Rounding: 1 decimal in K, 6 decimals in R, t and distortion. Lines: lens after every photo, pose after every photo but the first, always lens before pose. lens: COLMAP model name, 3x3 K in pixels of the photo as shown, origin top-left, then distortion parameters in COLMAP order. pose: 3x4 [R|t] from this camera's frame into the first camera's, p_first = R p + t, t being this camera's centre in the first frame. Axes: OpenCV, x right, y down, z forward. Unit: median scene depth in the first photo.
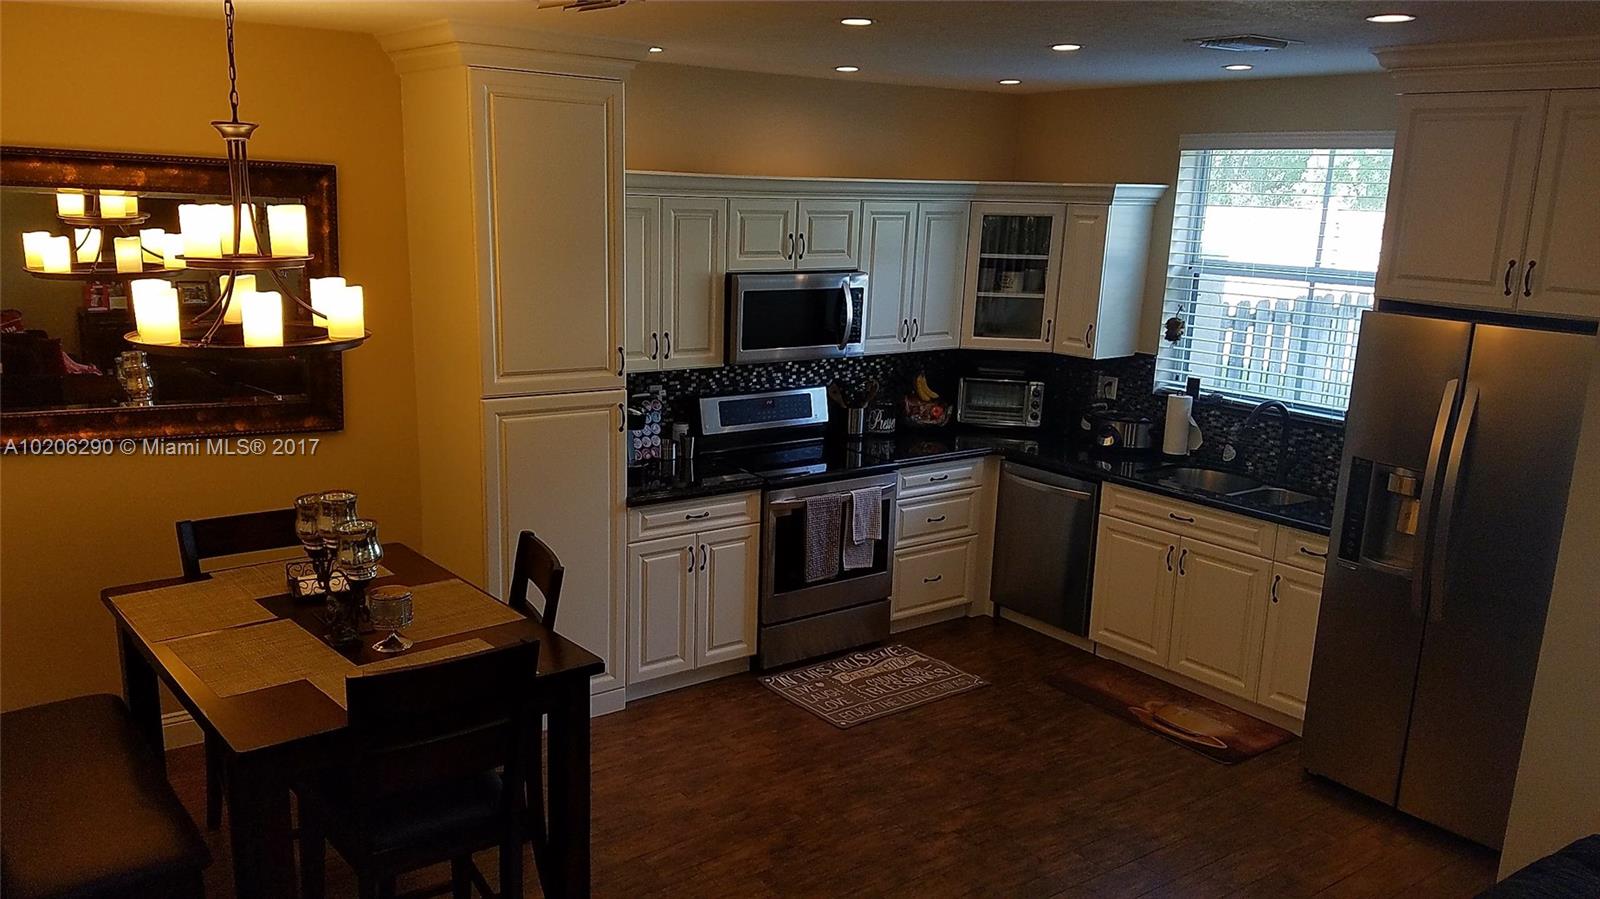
lens RADIAL K [[1177.4, 0, 800.2], [0, 1177.4, 472.2], [0, 0, 1]] dist [0.285132, -0.538868]
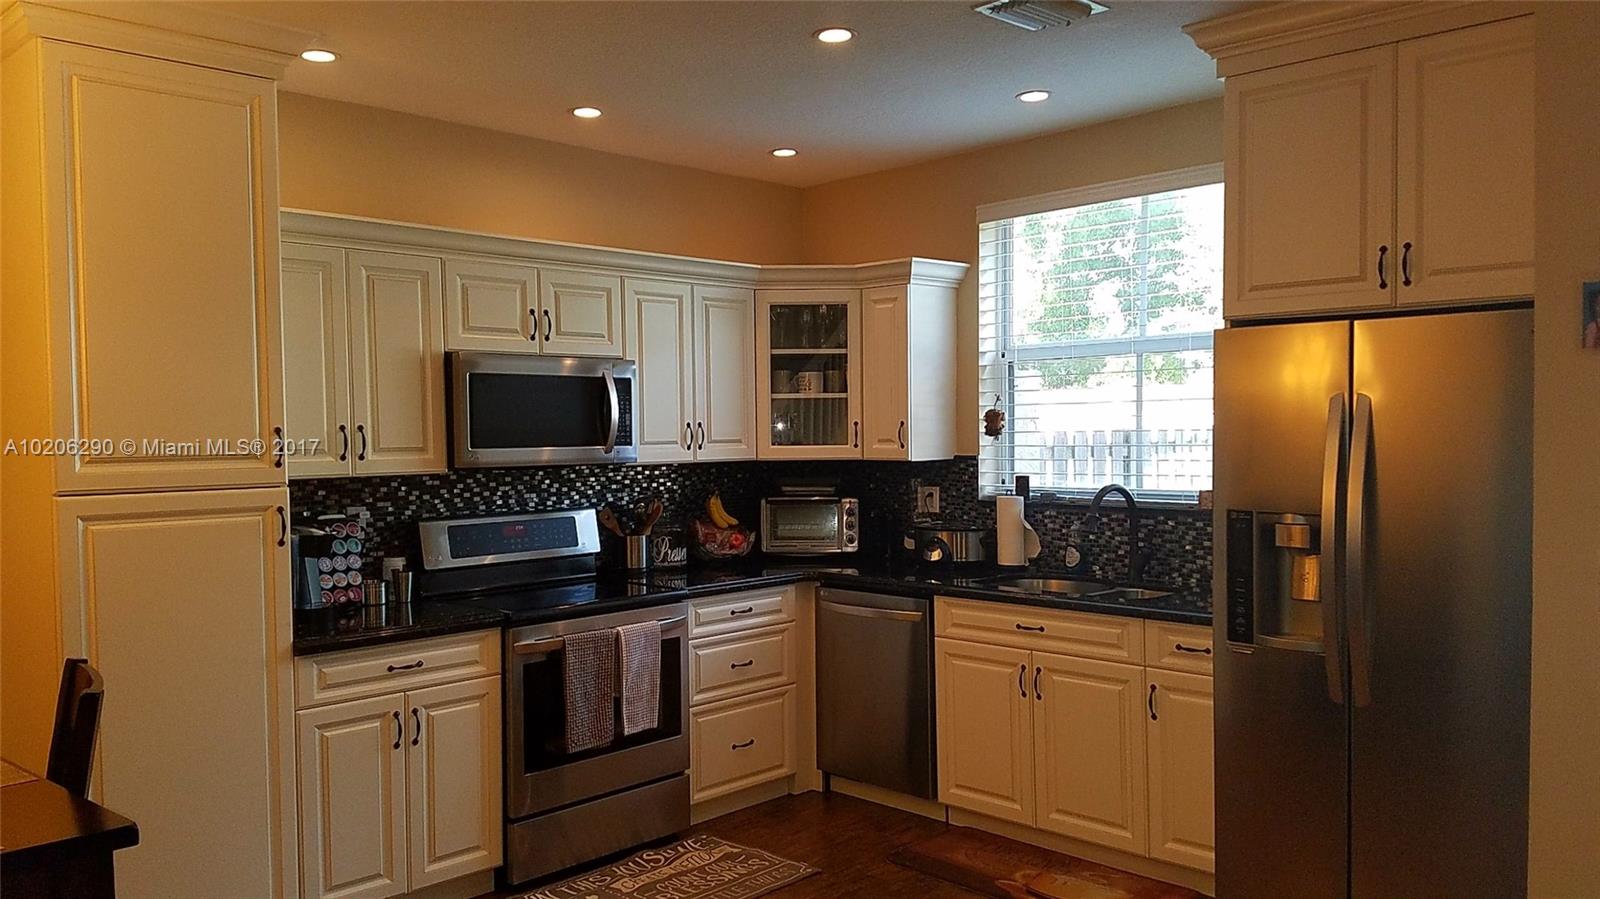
lens RADIAL K [[1177.4, 0, 800.2], [0, 1177.4, 472.2], [0, 0, 1]] dist [0.285132, -0.538868]
pose [[0.987937, -0.049393, 0.146771, 0.044130], [0.077584, 0.978113, -0.193067, 0.073445], [-0.134022, 0.202125, 0.970146, 0.196073]]
